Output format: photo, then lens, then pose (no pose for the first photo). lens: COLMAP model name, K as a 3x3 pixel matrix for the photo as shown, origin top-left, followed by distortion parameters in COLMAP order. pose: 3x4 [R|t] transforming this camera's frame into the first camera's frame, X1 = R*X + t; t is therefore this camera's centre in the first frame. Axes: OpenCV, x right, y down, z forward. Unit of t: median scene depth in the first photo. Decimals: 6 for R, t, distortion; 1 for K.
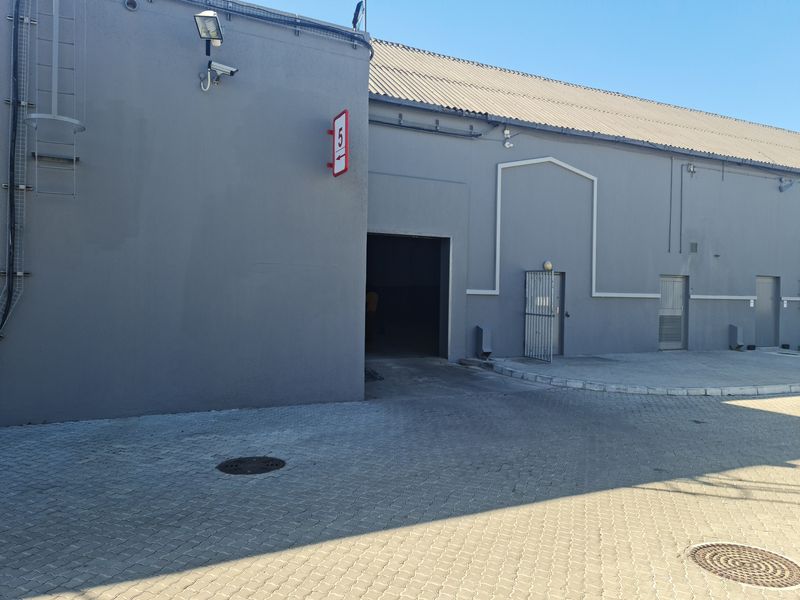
lens RADIAL K [[631.5, 0, 408.6], [0, 631.5, 293.1], [0, 0, 1]] dist [0.118667, -0.105197]
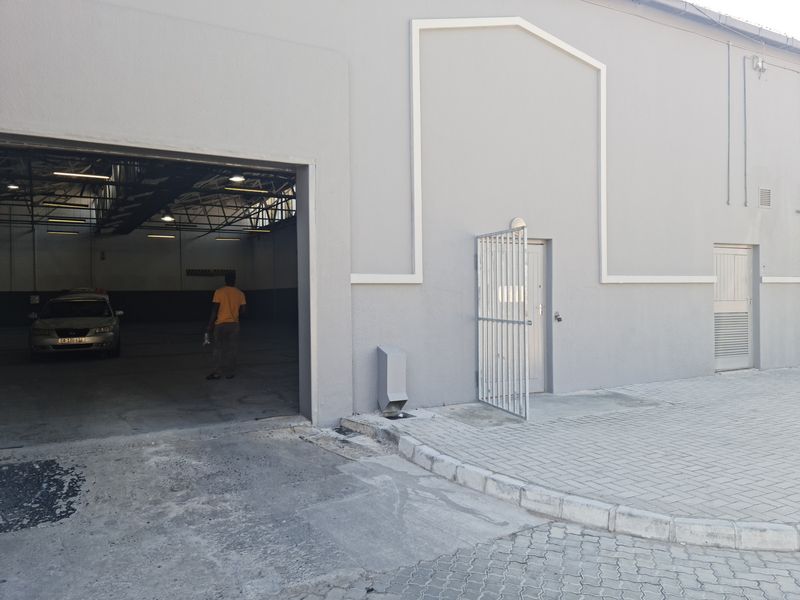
lens RADIAL K [[626.8, 0, 405.0], [0, 626.8, 300.6], [0, 0, 1]] dist [0.119481, -0.101784]
pose [[0.999471, -0.031514, 0.008003, 0.118893], [0.031439, 0.999463, 0.009279, 0.010629], [-0.008291, -0.009022, 0.999925, 0.477686]]
